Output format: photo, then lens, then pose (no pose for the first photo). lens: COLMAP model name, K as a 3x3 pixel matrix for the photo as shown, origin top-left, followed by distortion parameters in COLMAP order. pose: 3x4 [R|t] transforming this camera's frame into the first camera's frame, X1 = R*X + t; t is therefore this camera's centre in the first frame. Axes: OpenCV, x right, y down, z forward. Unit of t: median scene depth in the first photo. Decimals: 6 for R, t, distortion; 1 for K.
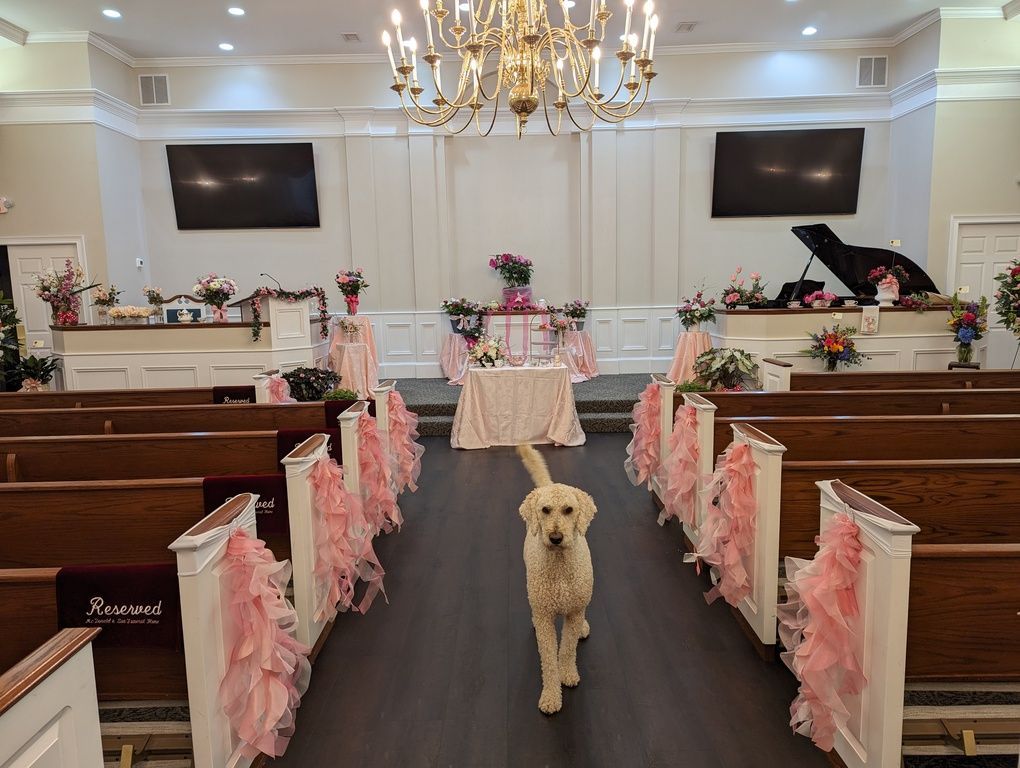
lens RADIAL K [[673.7, 0, 510.0], [0, 673.7, 384.0], [0, 0, 1]] dist [0.068804, -0.002072]
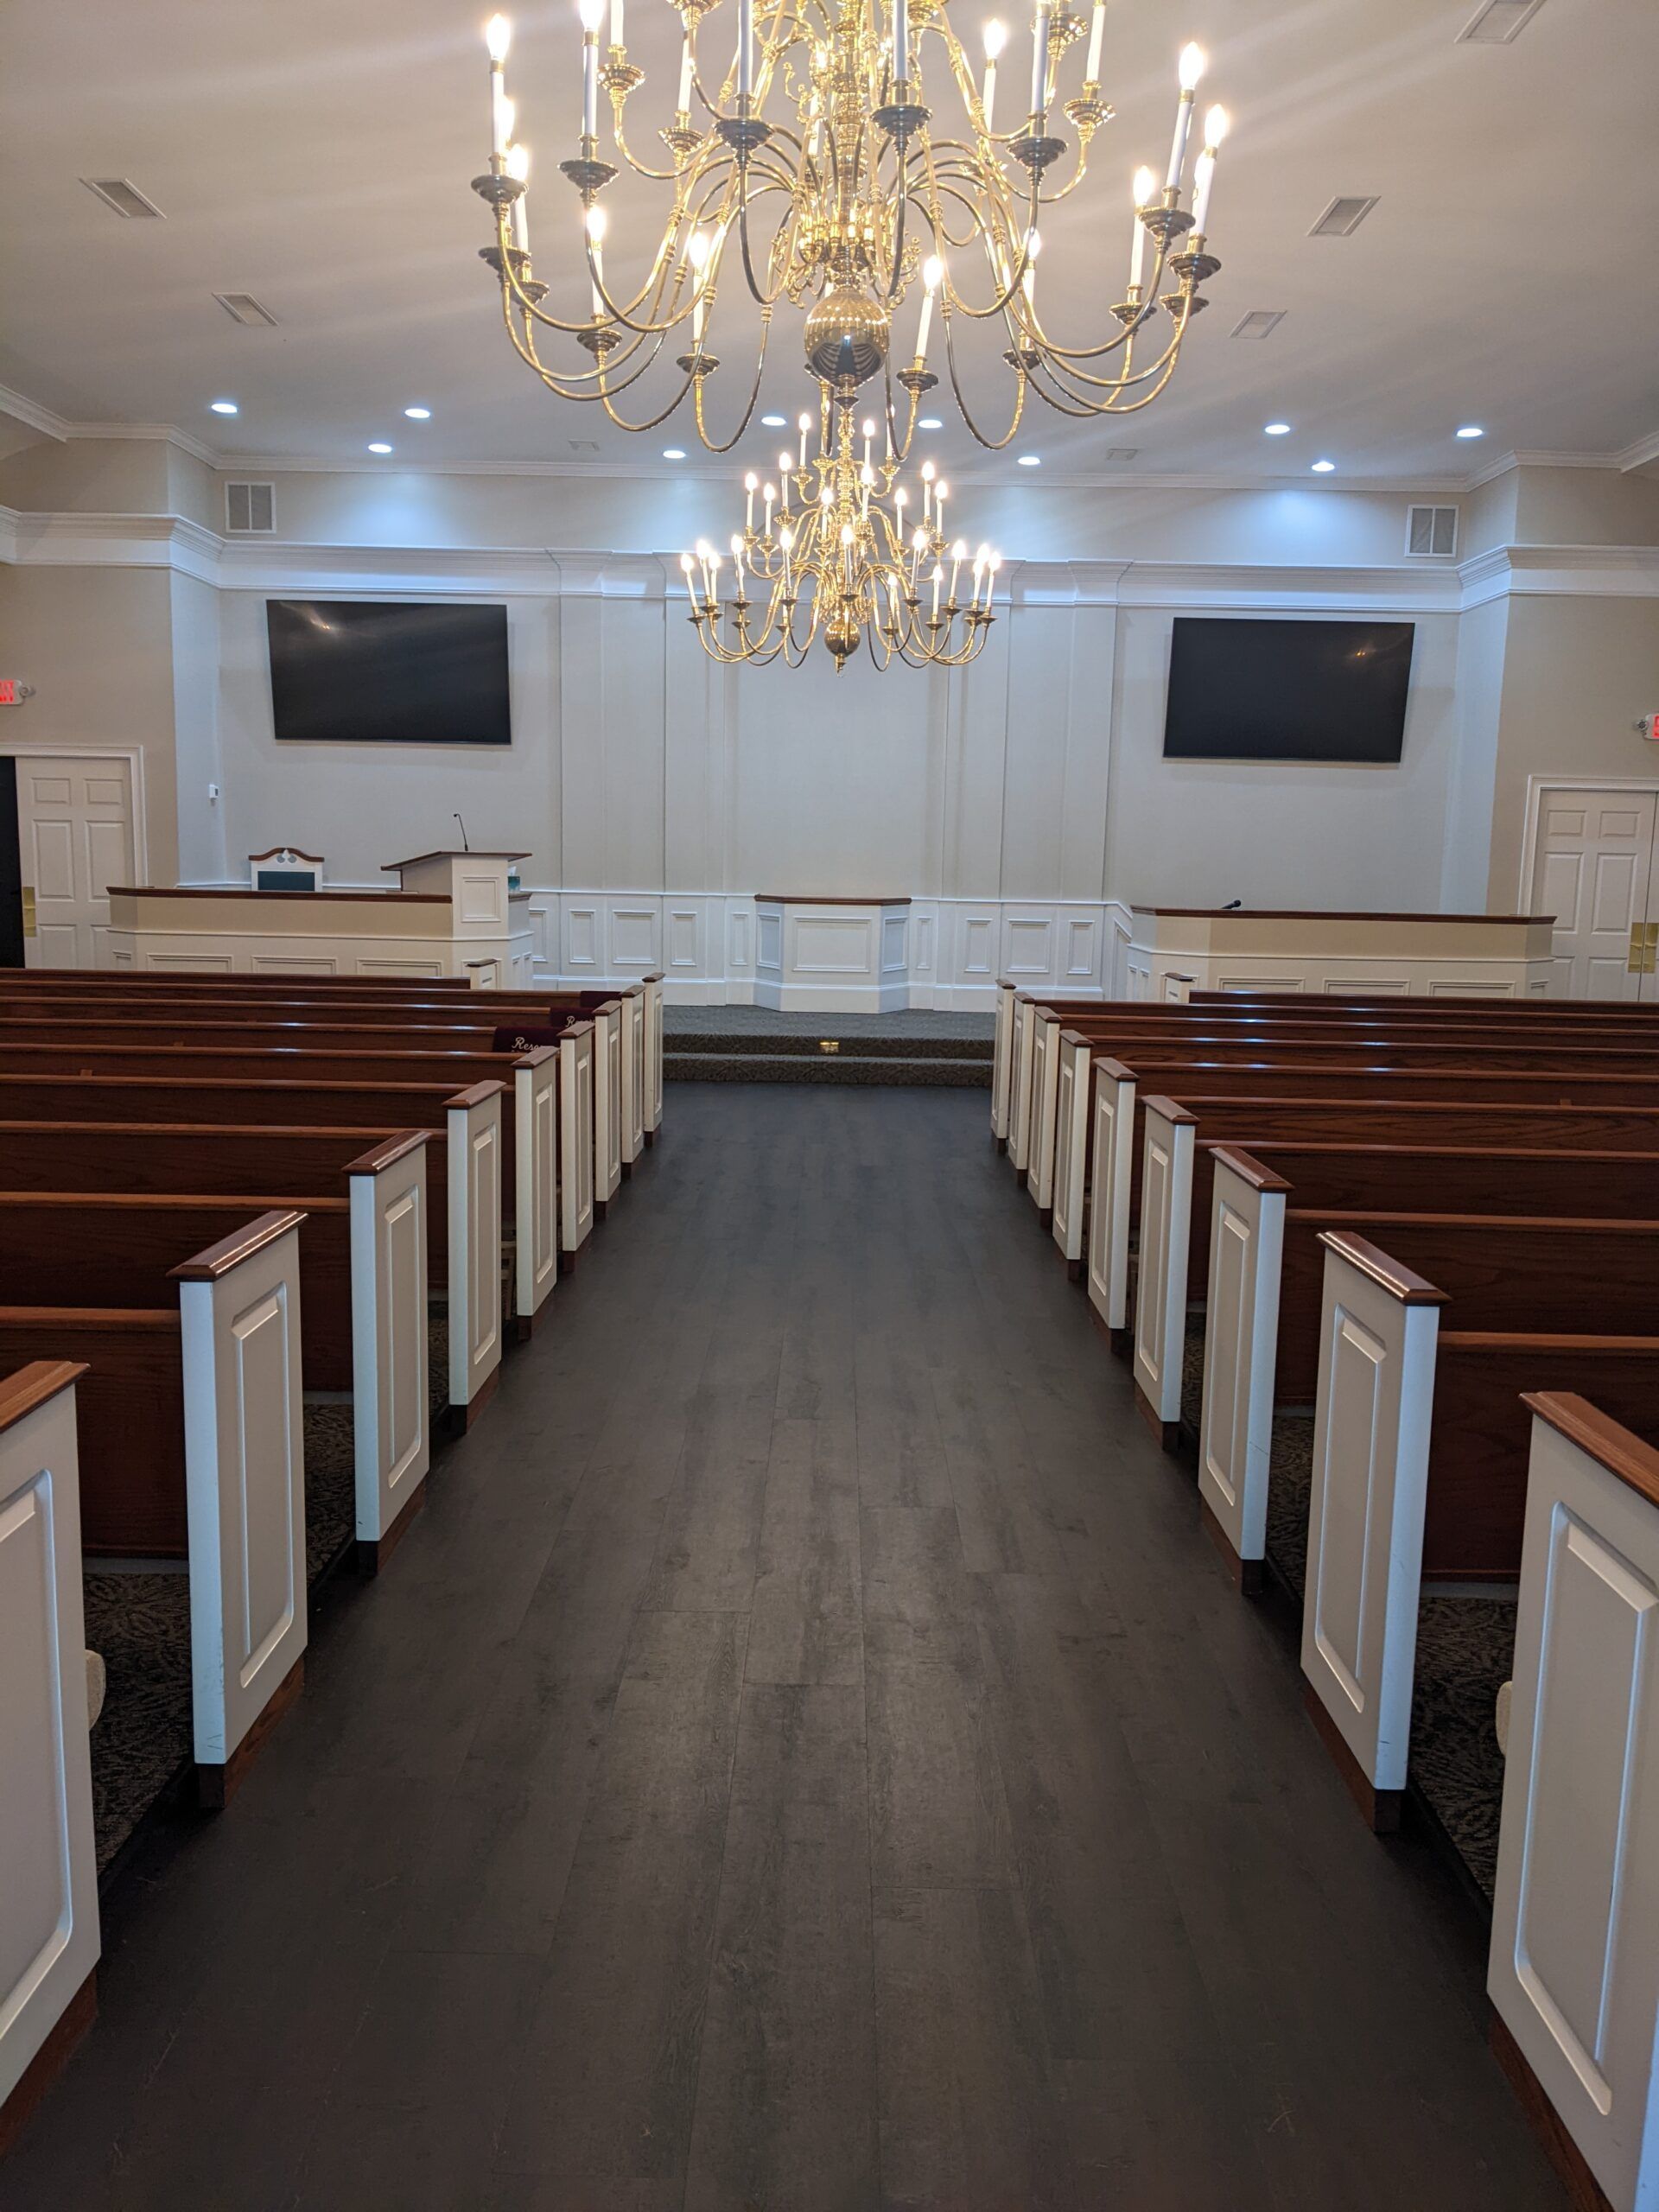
lens RADIAL K [[1543.0, 0, 829.5], [0, 1543.0, 1106.0], [0, 0, 1]] dist [0.084895, -0.066149]
pose [[0.999064, 0.042841, 0.005992, 0.007004], [-0.042929, 0.998961, 0.015324, 0.056336], [-0.005329, -0.015567, 0.999865, -0.387764]]
